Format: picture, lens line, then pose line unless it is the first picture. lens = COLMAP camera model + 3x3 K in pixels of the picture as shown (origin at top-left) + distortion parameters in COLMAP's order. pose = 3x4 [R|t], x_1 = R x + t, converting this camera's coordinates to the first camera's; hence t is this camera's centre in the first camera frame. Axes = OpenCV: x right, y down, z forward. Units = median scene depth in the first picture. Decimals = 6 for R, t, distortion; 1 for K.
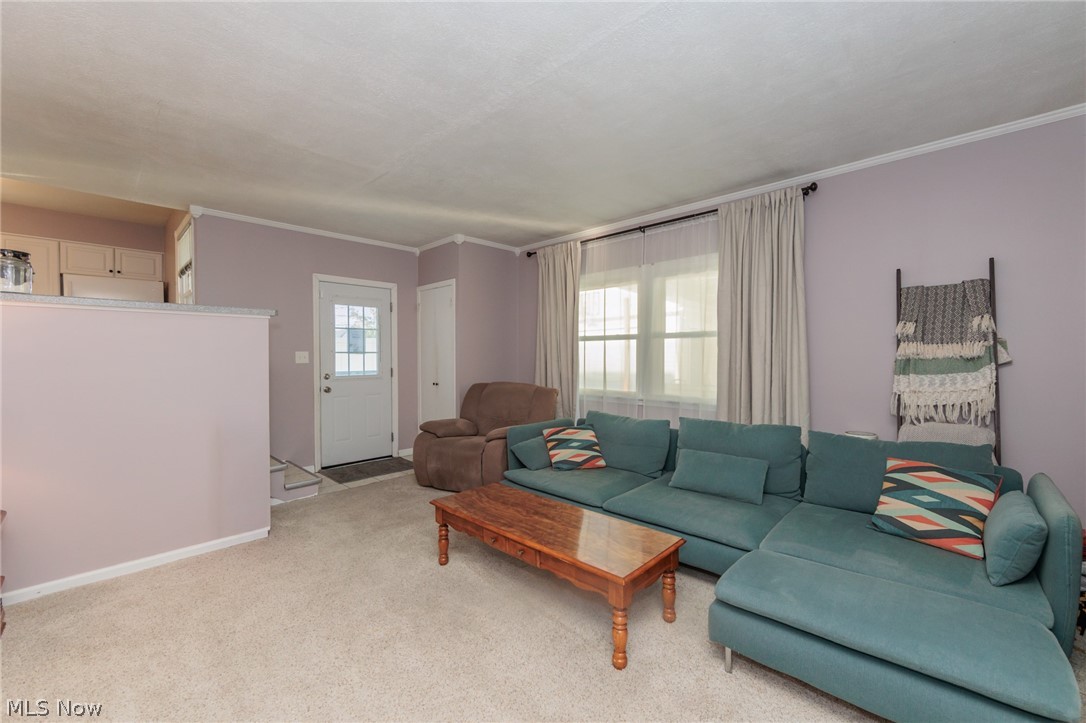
lens RADIAL K [[443.3, 0, 547.4], [0, 443.3, 360.8], [0, 0, 1]] dist [-0.002308, 0.000039]
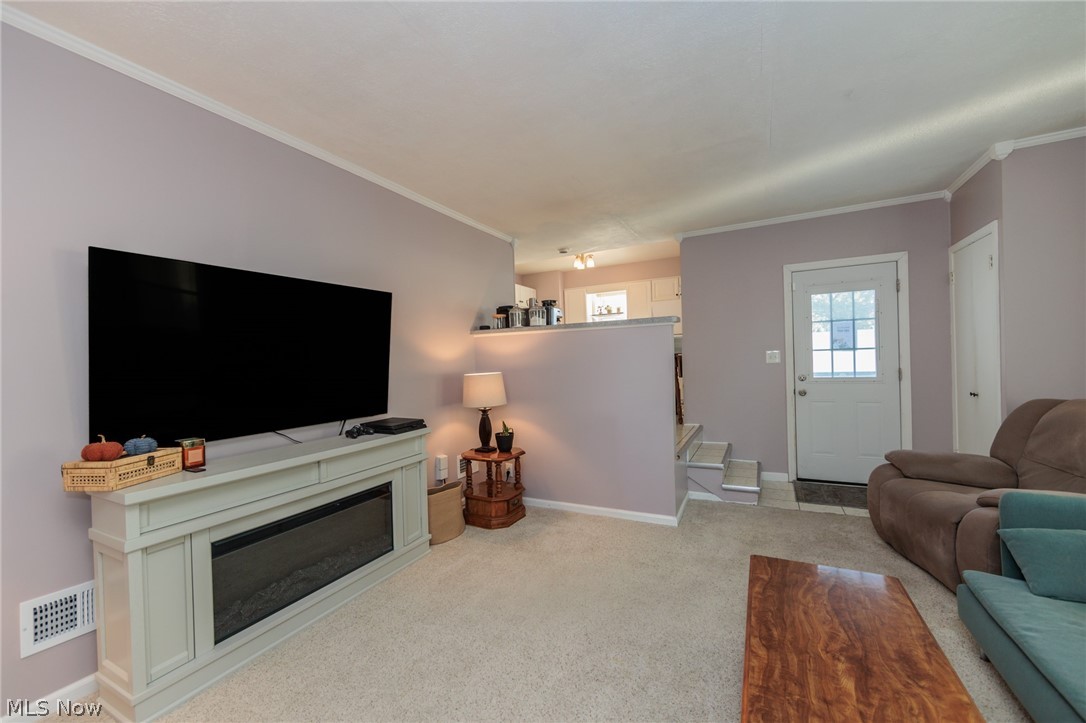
lens RADIAL K [[427.6, 0, 544.6], [0, 427.6, 364.5], [0, 0, 1]] dist [-0.002479, -0.000284]
pose [[0.274407, 0.002516, -0.961610, 0.214736], [0.018674, 0.999794, 0.007945, -0.008884], [0.961432, -0.020137, 0.274304, 0.312294]]
